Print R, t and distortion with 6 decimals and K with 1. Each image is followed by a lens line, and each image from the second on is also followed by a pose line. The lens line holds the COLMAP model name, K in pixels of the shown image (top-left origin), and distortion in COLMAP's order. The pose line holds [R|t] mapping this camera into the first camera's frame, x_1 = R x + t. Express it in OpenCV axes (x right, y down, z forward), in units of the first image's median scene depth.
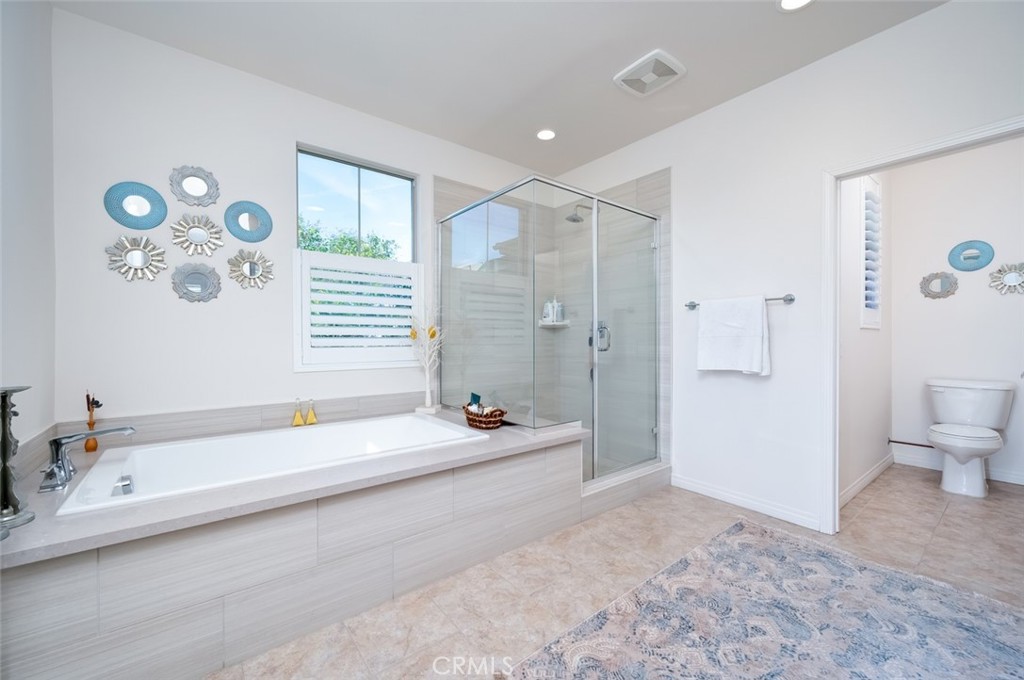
lens RADIAL K [[402.4, 0, 512.0], [0, 402.4, 340.0], [0, 0, 1]] dist [0.000327, 0.000022]
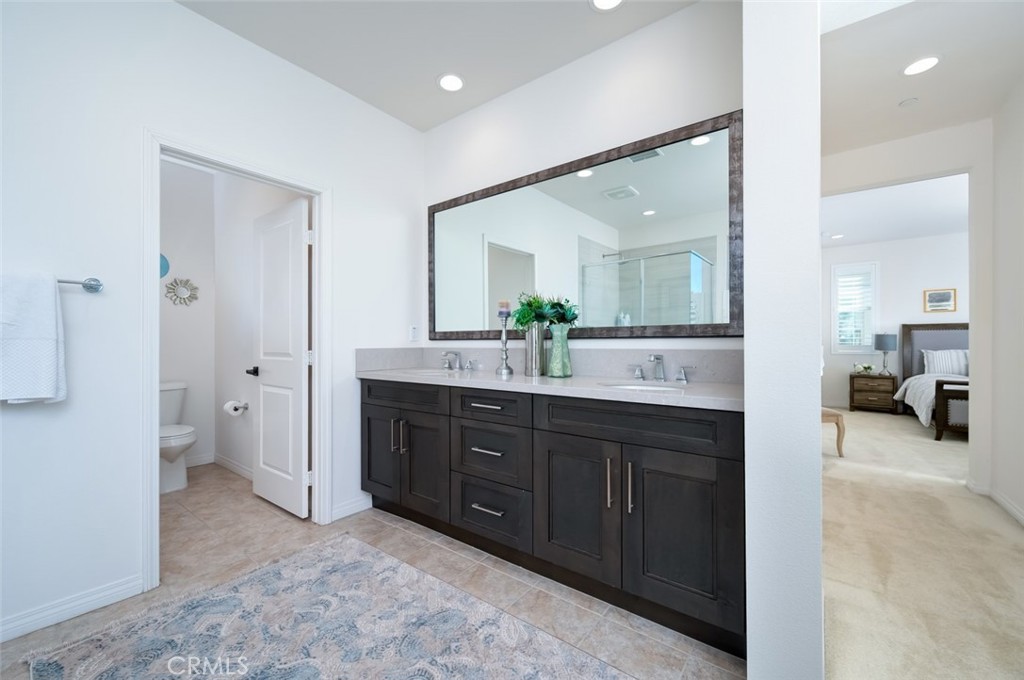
lens RADIAL K [[402.4, 0, 512.0], [0, 402.4, 340.0], [0, 0, 1]] dist [0.000327, 0.000022]
pose [[-0.252327, 0.012675, 0.967559, -0.198655], [-0.000690, 0.999912, -0.013278, -0.000011], [-0.967642, -0.004018, -0.252295, 0.591975]]
